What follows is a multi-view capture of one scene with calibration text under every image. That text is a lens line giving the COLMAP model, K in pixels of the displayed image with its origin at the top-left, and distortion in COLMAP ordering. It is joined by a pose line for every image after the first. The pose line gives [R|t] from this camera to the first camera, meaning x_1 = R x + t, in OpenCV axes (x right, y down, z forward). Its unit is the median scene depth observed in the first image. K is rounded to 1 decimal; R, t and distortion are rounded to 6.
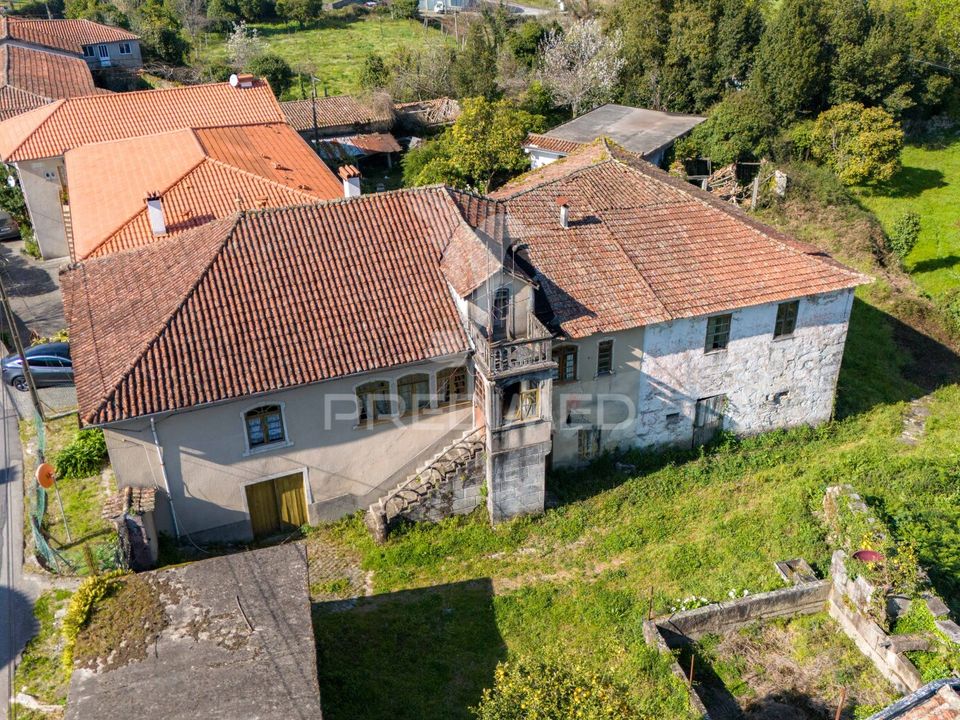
lens RADIAL K [[907.5, 0, 480.0], [0, 907.5, 360.0], [0, 0, 1]] dist [-0.001916, -0.006271]
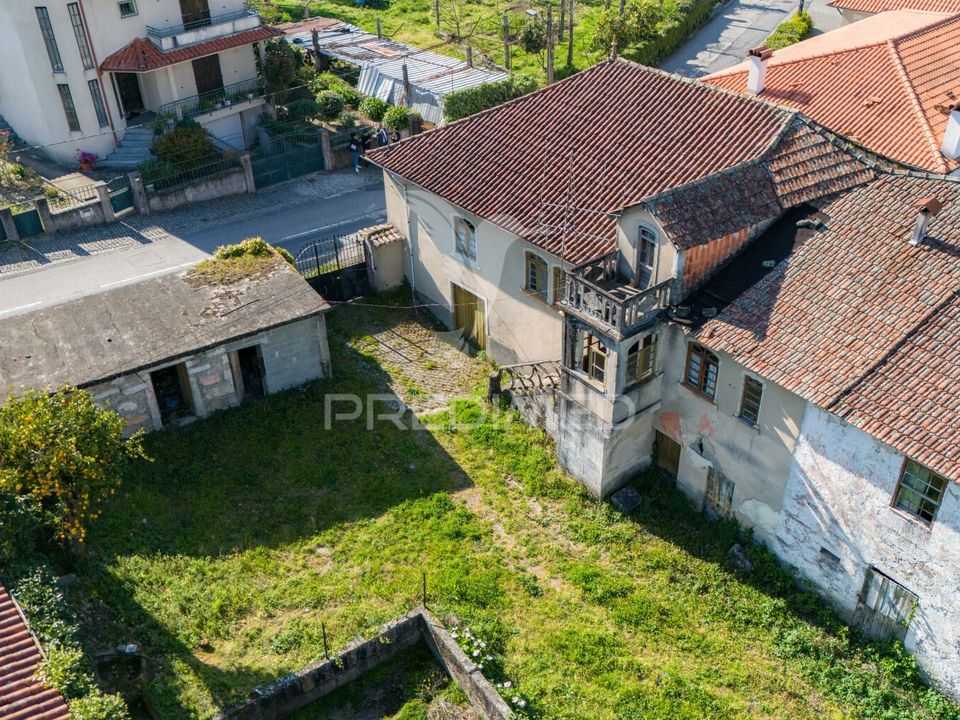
lens RADIAL K [[907.5, 0, 480.0], [0, 907.5, 360.0], [0, 0, 1]] dist [-0.001916, -0.006271]
pose [[0.305553, 0.544301, -0.781264, 0.631212], [-0.432078, 0.810423, 0.395629, -0.224653], [0.848496, 0.216682, 0.482808, 0.482840]]
